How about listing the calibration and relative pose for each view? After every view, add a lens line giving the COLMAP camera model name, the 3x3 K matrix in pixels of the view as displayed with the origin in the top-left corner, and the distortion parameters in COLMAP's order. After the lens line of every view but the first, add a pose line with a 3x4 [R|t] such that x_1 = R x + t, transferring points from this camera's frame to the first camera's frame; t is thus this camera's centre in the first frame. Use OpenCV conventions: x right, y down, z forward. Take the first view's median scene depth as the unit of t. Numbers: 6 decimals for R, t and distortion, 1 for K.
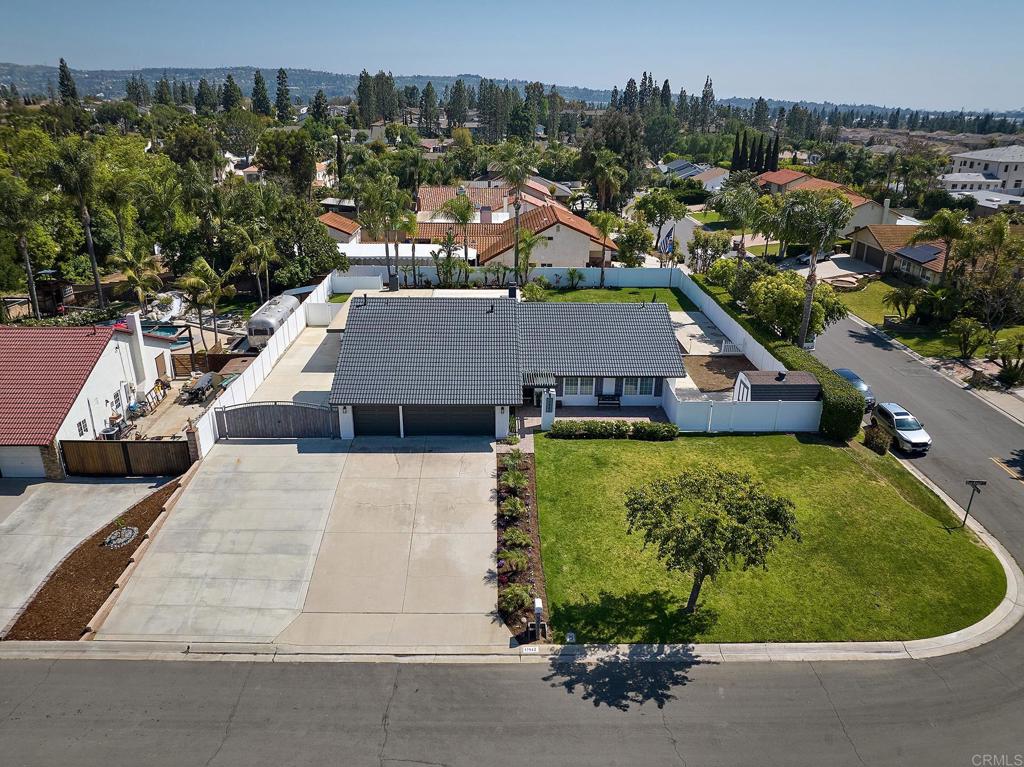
lens RADIAL K [[729.6, 0, 510.5], [0, 729.6, 355.2], [0, 0, 1]] dist [-0.032627, 0.000678]
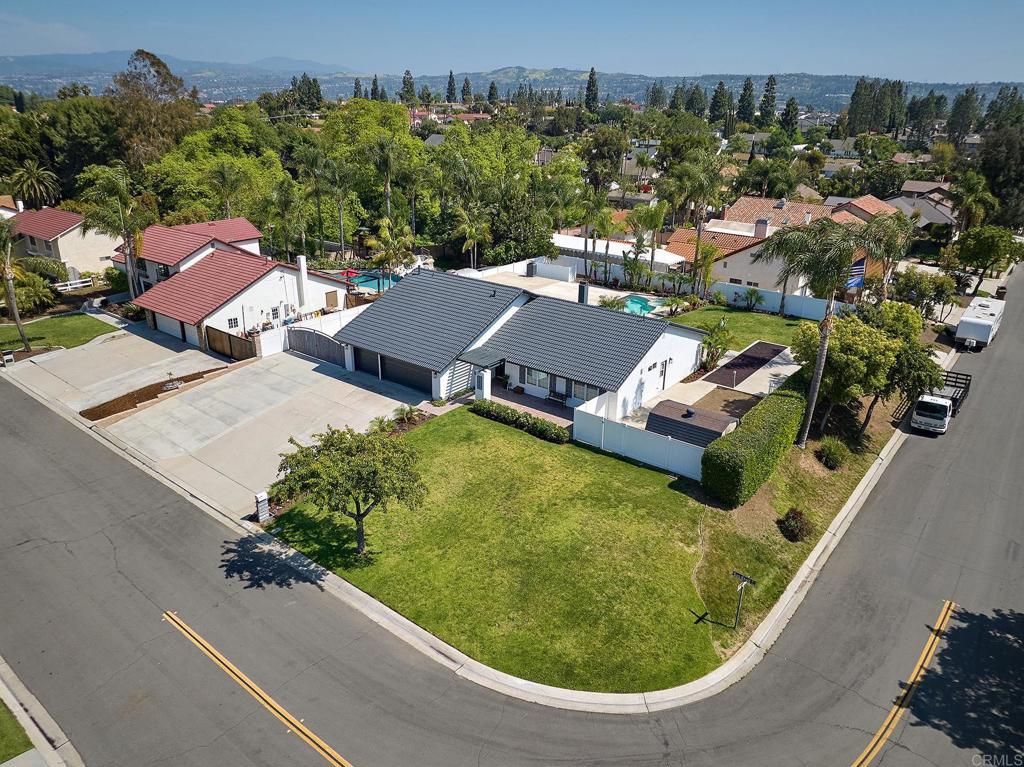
lens RADIAL K [[721.1, 0, 512.0], [0, 721.1, 383.5], [0, 0, 1]] dist [-0.041086, 0.009305]
pose [[0.771355, 0.232335, -0.592479, 0.854818], [-0.213911, 0.971465, 0.102458, -0.060573], [0.599377, 0.047706, 0.799044, 0.185446]]
